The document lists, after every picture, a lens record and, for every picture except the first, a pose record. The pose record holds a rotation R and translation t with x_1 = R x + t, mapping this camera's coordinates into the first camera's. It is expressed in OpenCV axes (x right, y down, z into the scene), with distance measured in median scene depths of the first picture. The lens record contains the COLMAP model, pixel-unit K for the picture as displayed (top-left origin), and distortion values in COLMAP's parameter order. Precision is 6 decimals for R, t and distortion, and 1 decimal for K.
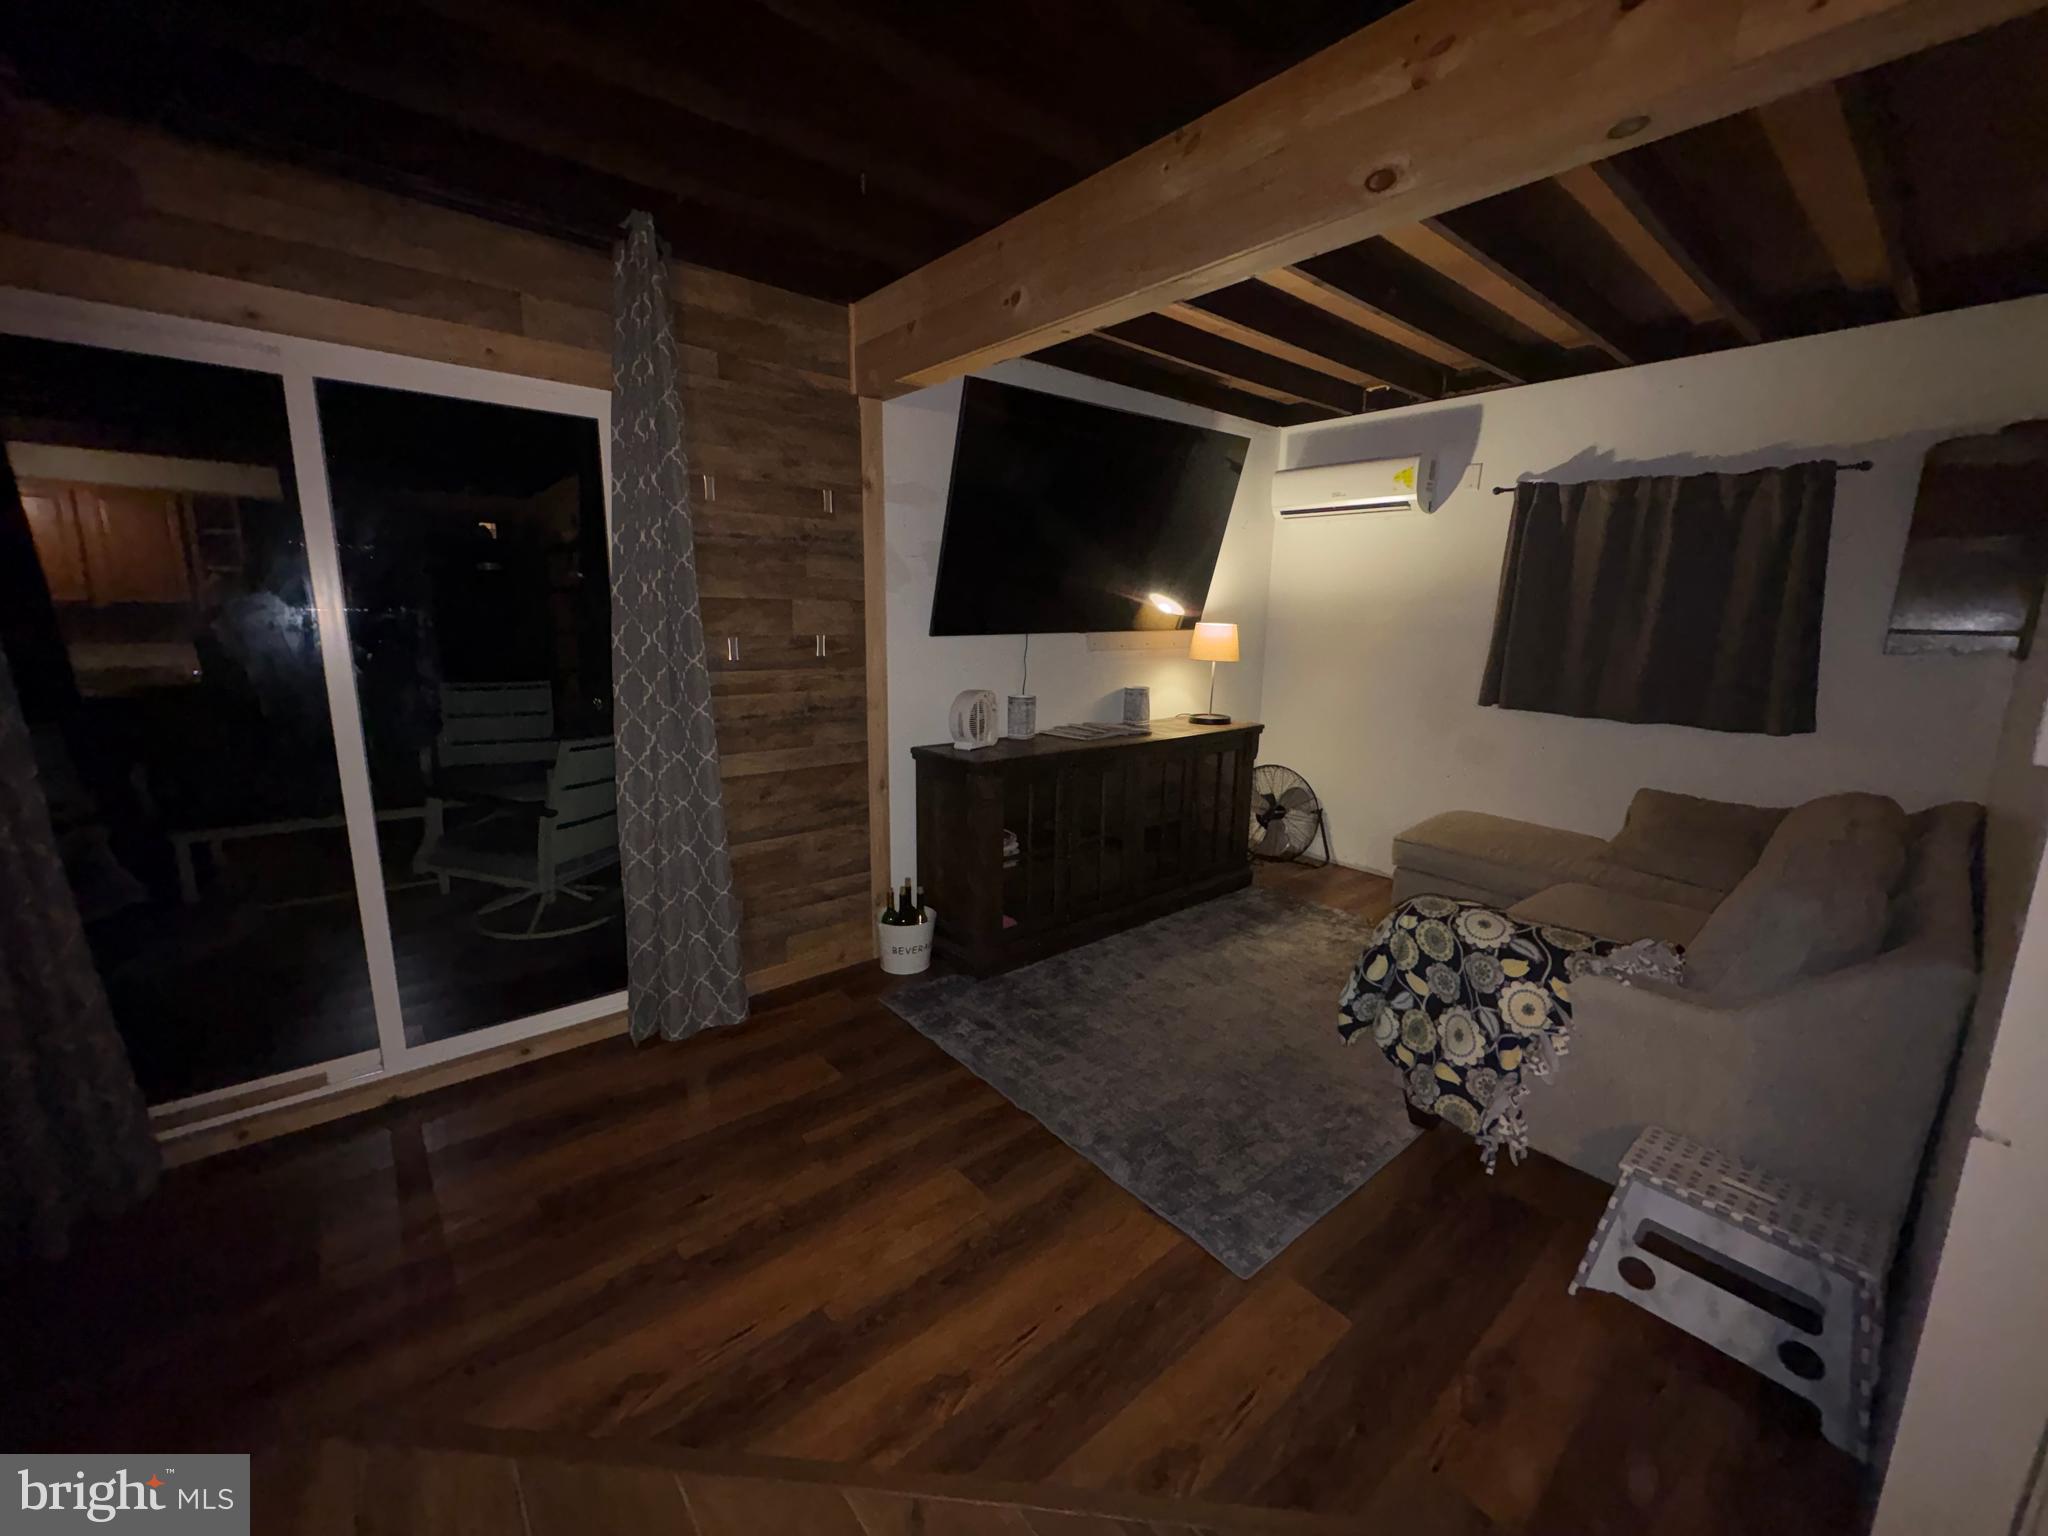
lens RADIAL K [[832.6, 0, 1015.5], [0, 832.6, 771.5], [0, 0, 1]] dist [0.003302, 0.000361]
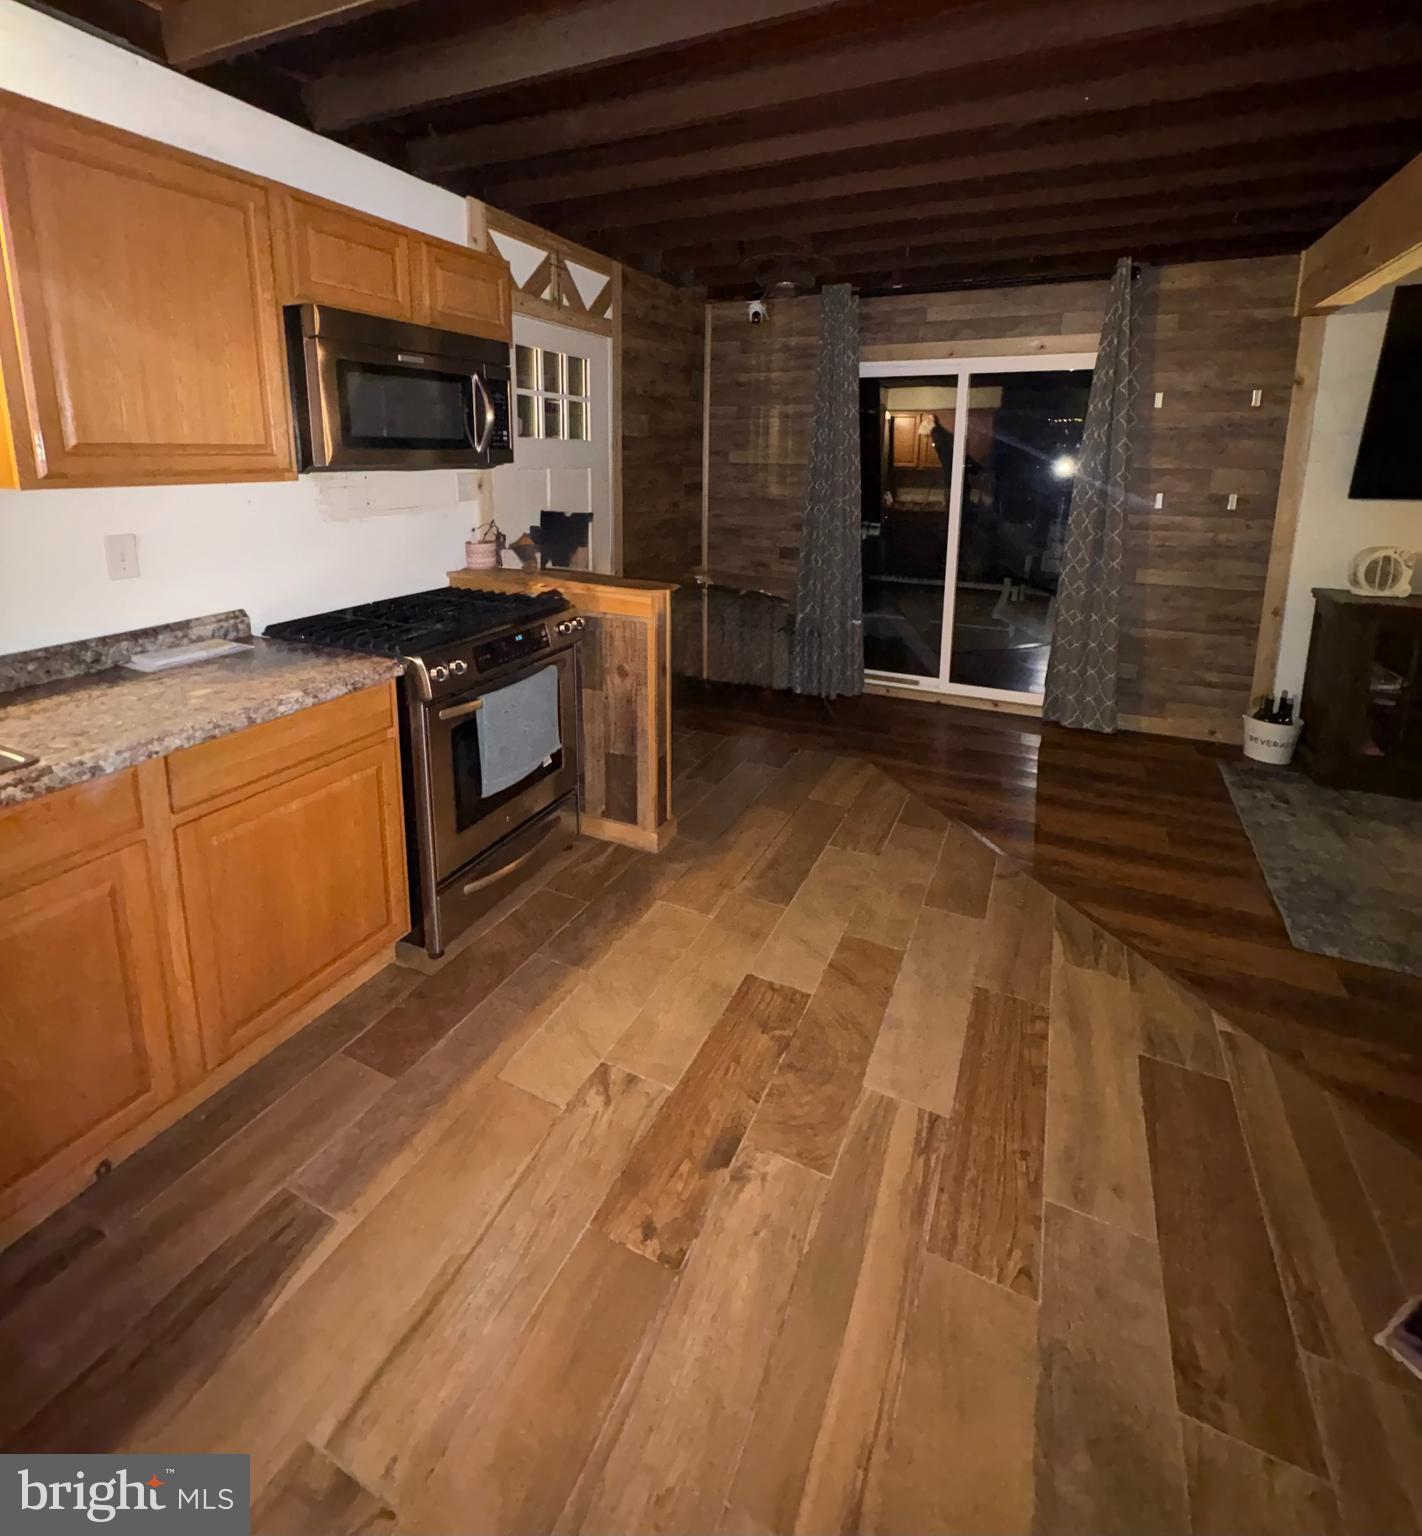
lens RADIAL K [[1160.4, 0, 710.1], [0, 1160.4, 766.3], [0, 0, 1]] dist [0.005299, 0.000142]
pose [[0.491086, 0.245105, -0.835917, 1.074333], [-0.162659, 0.968523, 0.188428, 0.055320], [0.855790, 0.043435, 0.515497, -0.744916]]
